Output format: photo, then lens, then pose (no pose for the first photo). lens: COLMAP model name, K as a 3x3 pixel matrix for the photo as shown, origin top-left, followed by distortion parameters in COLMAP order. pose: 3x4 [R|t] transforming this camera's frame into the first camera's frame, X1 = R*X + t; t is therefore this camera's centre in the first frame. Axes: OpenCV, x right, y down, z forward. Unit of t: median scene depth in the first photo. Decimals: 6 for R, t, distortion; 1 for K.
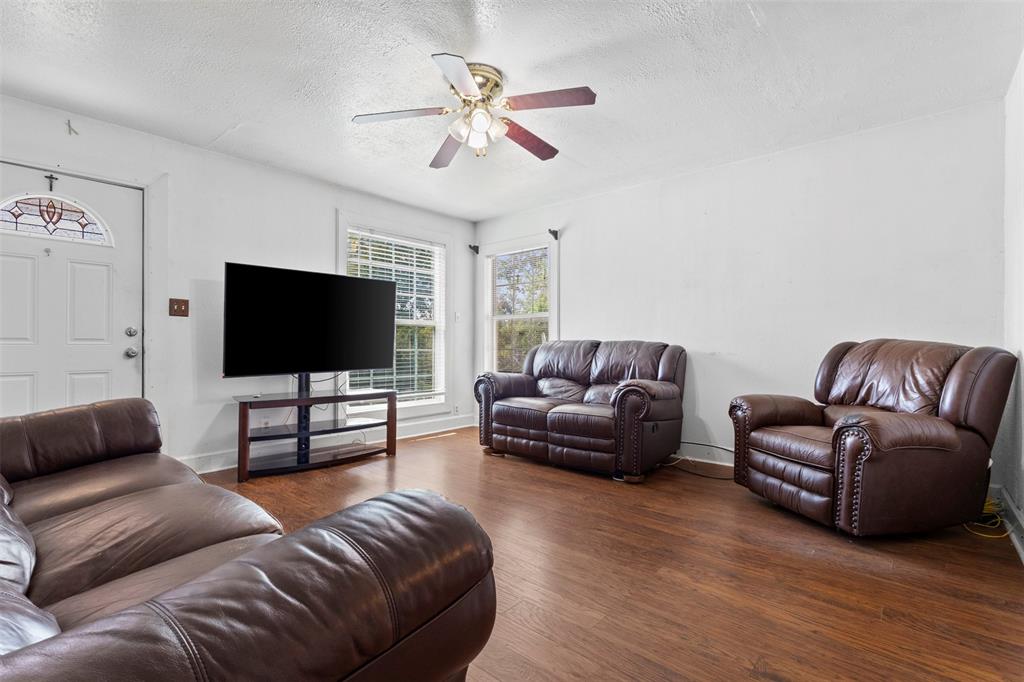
lens RADIAL K [[469.8, 0, 509.5], [0, 469.8, 341.9], [0, 0, 1]] dist [-0.000310, 0.016790]
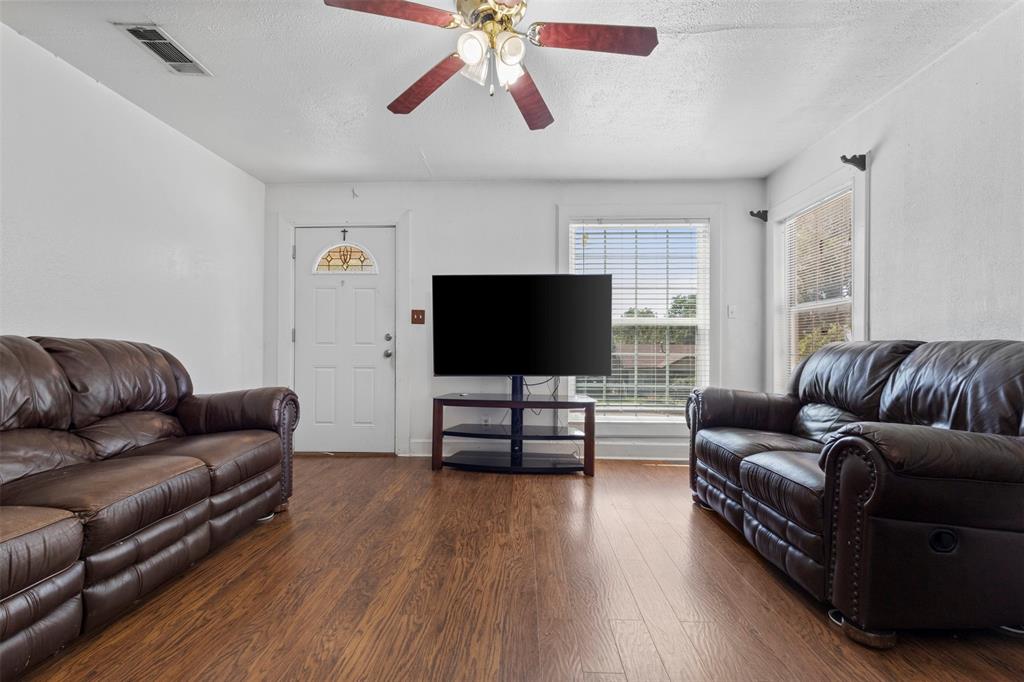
lens RADIAL K [[469.8, 0, 509.5], [0, 469.8, 341.9], [0, 0, 1]] dist [-0.000310, 0.016790]
pose [[0.643760, -0.007299, -0.765193, 0.318299], [0.001488, 0.999965, -0.008287, 0.002126], [0.765226, 0.004197, 0.643748, 0.333526]]
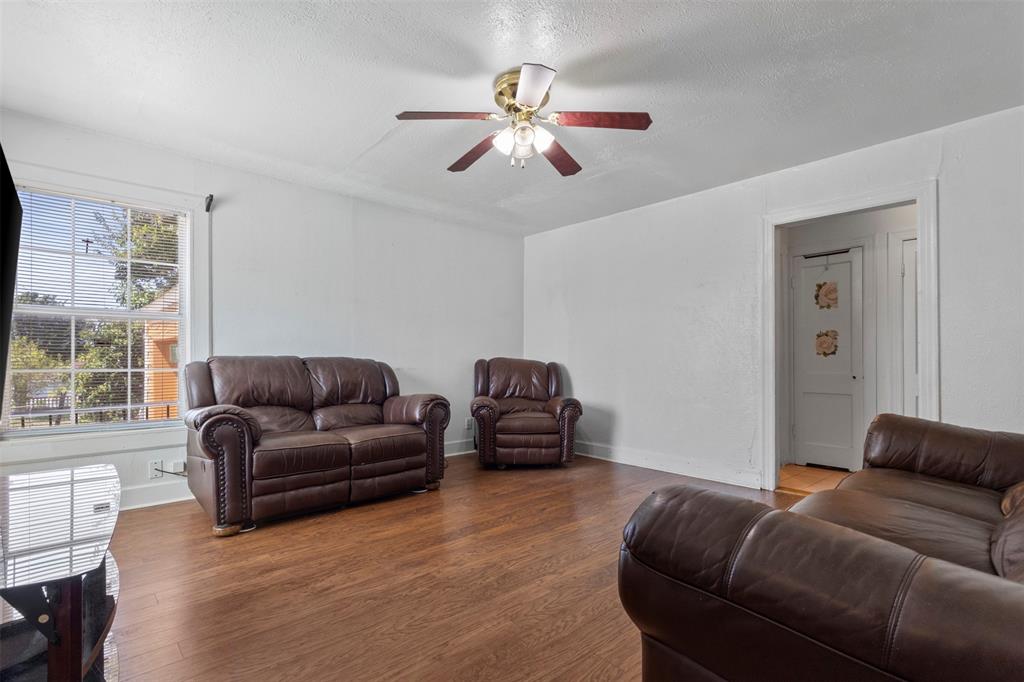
lens RADIAL K [[475.0, 0, 497.5], [0, 475.0, 355.9], [0, 0, 1]] dist [0.000047, 0.017201]
pose [[0.127877, 0.005716, 0.991774, -0.650868], [-0.010023, 0.999940, -0.004471, -0.004231], [-0.991739, -0.009369, 0.127926, 0.570714]]
